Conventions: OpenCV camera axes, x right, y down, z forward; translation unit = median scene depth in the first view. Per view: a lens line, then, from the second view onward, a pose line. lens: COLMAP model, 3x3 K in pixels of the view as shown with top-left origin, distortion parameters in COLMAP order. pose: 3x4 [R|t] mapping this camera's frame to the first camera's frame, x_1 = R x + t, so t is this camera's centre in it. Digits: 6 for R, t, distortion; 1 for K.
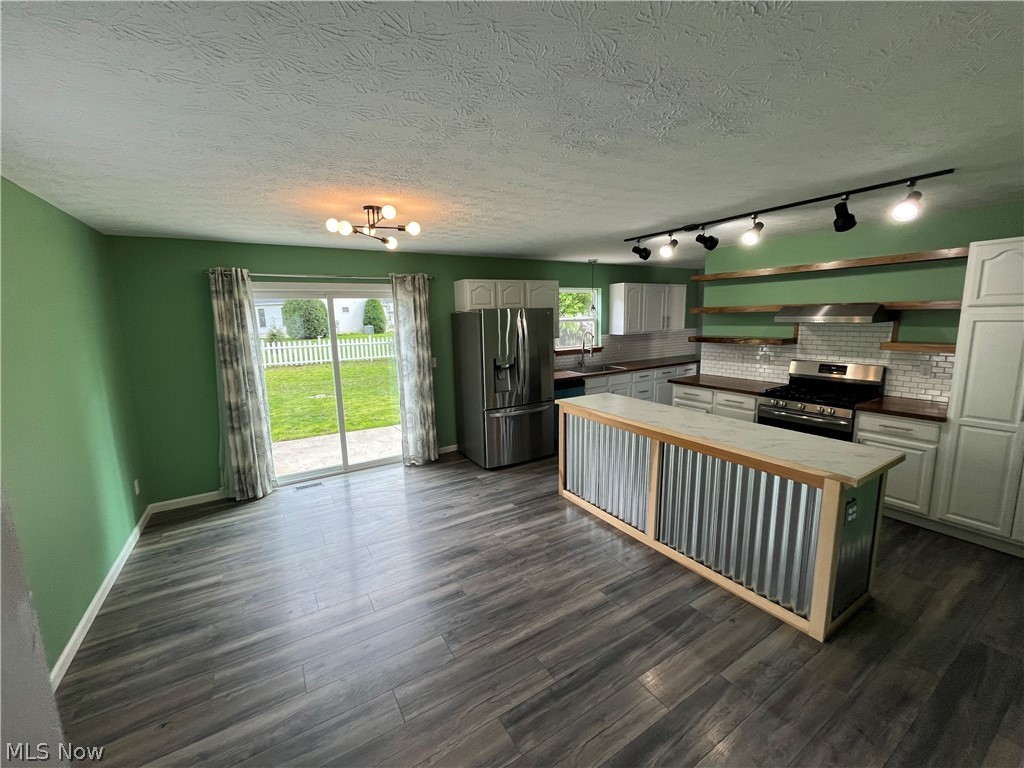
lens RADIAL K [[412.8, 0, 508.4], [0, 412.8, 382.4], [0, 0, 1]] dist [-0.002294, -0.000165]
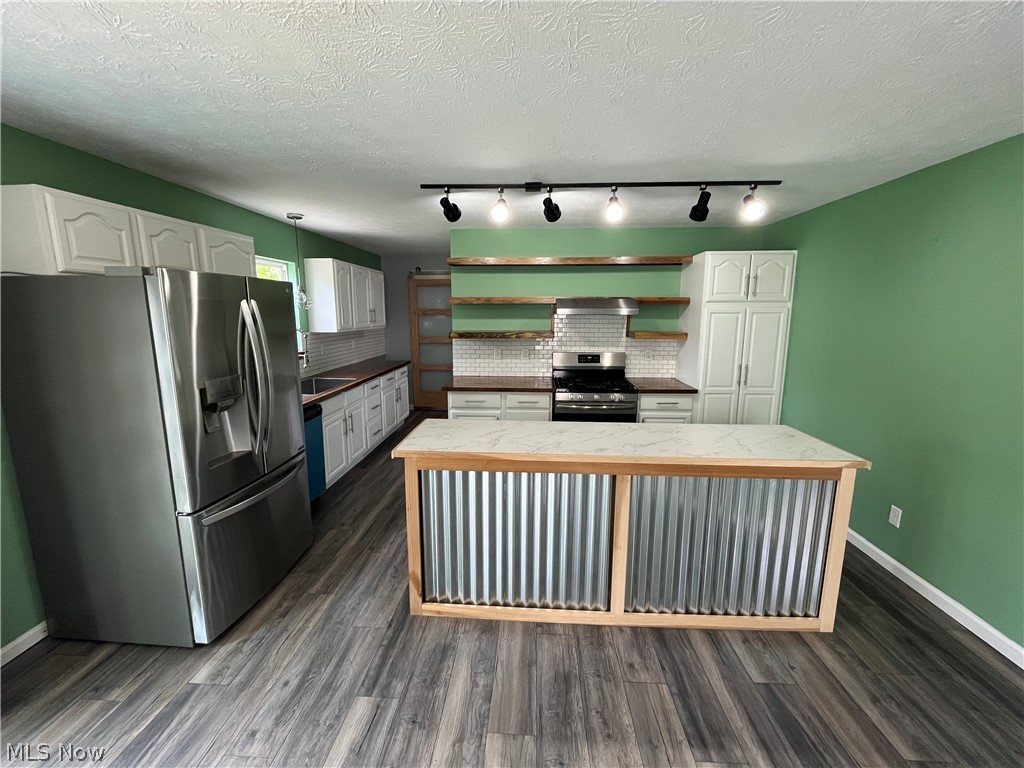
lens RADIAL K [[412.8, 0, 508.4], [0, 412.8, 382.4], [0, 0, 1]] dist [-0.002294, -0.000165]
pose [[0.565979, -0.114383, 0.816446, -0.235774], [0.116715, 0.991471, 0.057994, -0.061476], [-0.816116, 0.062468, 0.574502, 0.589630]]
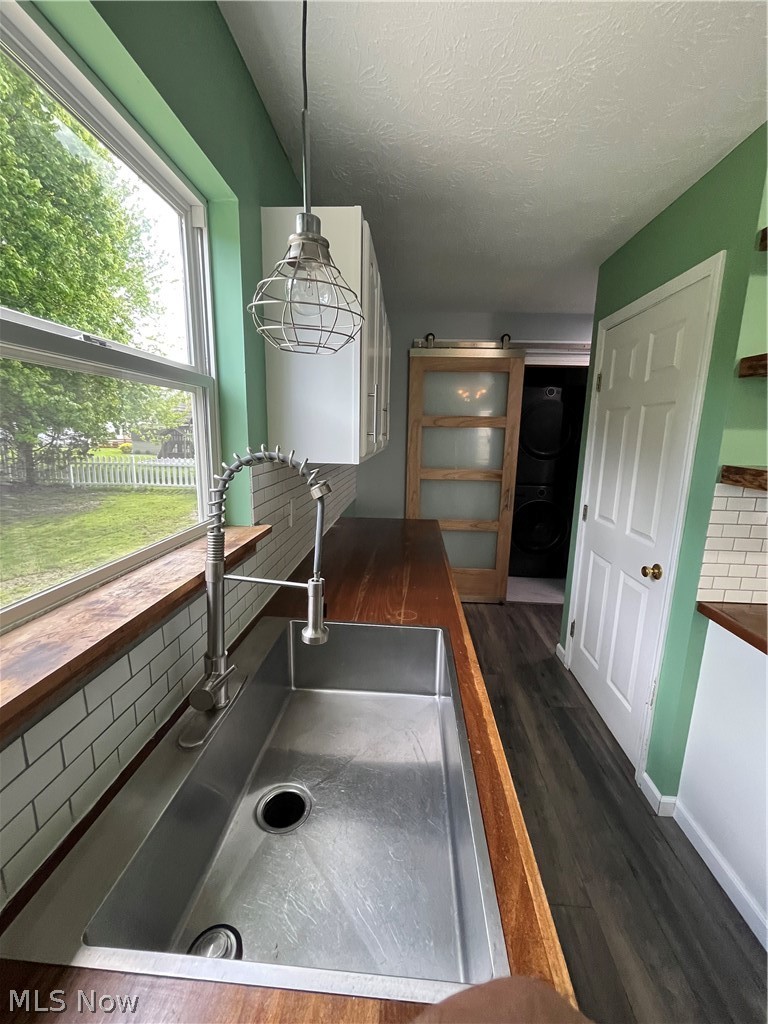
lens RADIAL K [[412.8, 0, 384.0], [0, 412.8, 512.0], [0, 0, 1]] dist [-0.002294, -0.000165]
pose [[0.570974, -0.130418, 0.810543, 0.168747], [0.112892, 0.990395, 0.079831, -0.178240], [-0.813169, 0.045923, 0.580213, 1.416498]]
